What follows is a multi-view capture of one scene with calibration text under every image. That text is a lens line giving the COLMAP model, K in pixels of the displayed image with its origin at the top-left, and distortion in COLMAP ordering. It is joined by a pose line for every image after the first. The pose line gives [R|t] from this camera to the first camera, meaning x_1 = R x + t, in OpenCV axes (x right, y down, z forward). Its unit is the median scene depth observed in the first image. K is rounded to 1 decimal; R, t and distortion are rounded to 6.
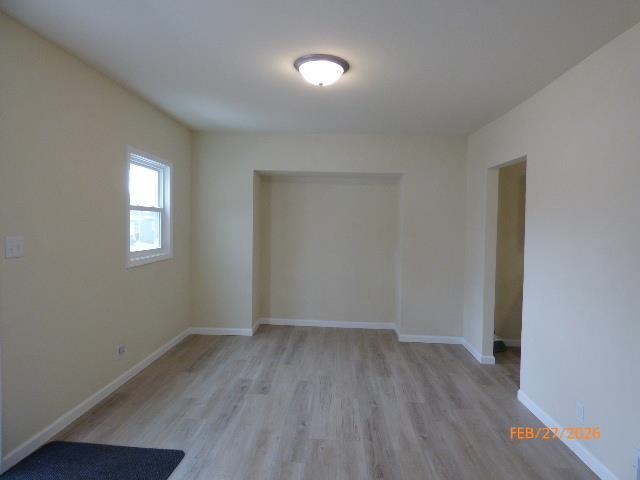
lens RADIAL K [[385.4, 0, 320.0], [0, 385.4, 240.0], [0, 0, 1]] dist [-0.006742, -0.000450]
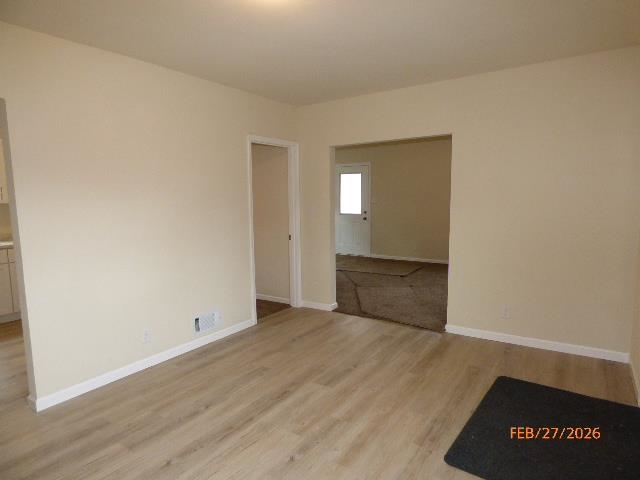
lens RADIAL K [[385.4, 0, 320.0], [0, 385.4, 240.0], [0, 0, 1]] dist [-0.006742, -0.000450]
pose [[-0.846629, -0.065667, 0.528117, -0.481350], [0.020552, 0.987584, 0.155744, -0.071349], [-0.531787, 0.142711, -0.834767, 1.601017]]
